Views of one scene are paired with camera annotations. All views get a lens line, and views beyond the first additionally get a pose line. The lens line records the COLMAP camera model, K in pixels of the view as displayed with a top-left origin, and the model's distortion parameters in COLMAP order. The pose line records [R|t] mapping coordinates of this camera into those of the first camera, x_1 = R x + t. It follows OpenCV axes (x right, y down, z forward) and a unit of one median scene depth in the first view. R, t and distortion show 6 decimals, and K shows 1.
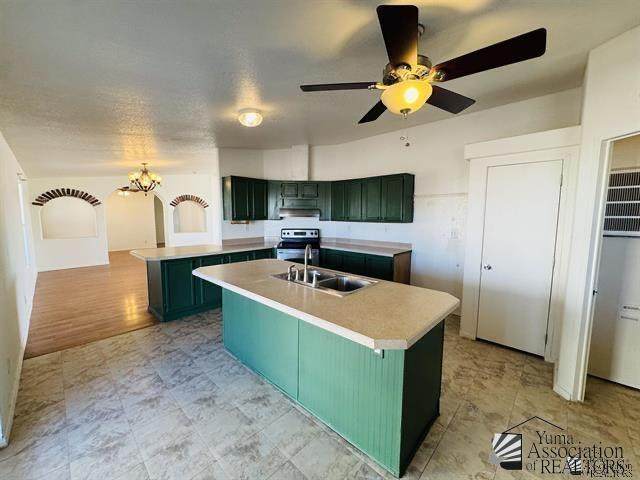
lens RADIAL K [[259.4, 0, 319.7], [0, 259.4, 238.4], [0, 0, 1]] dist [0.000863, 0.000143]
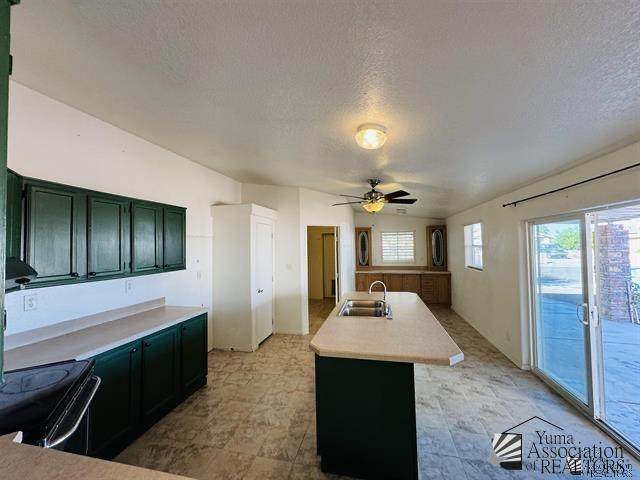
lens RADIAL K [[259.4, 0, 320.0], [0, 259.4, 237.5], [0, 0, 1]] dist [0.000863, 0.000143]
pose [[-0.510940, 0.024037, 0.859280, -1.033480], [0.095926, 0.994960, 0.029206, -0.260181], [-0.854248, 0.097350, -0.510670, 1.903653]]
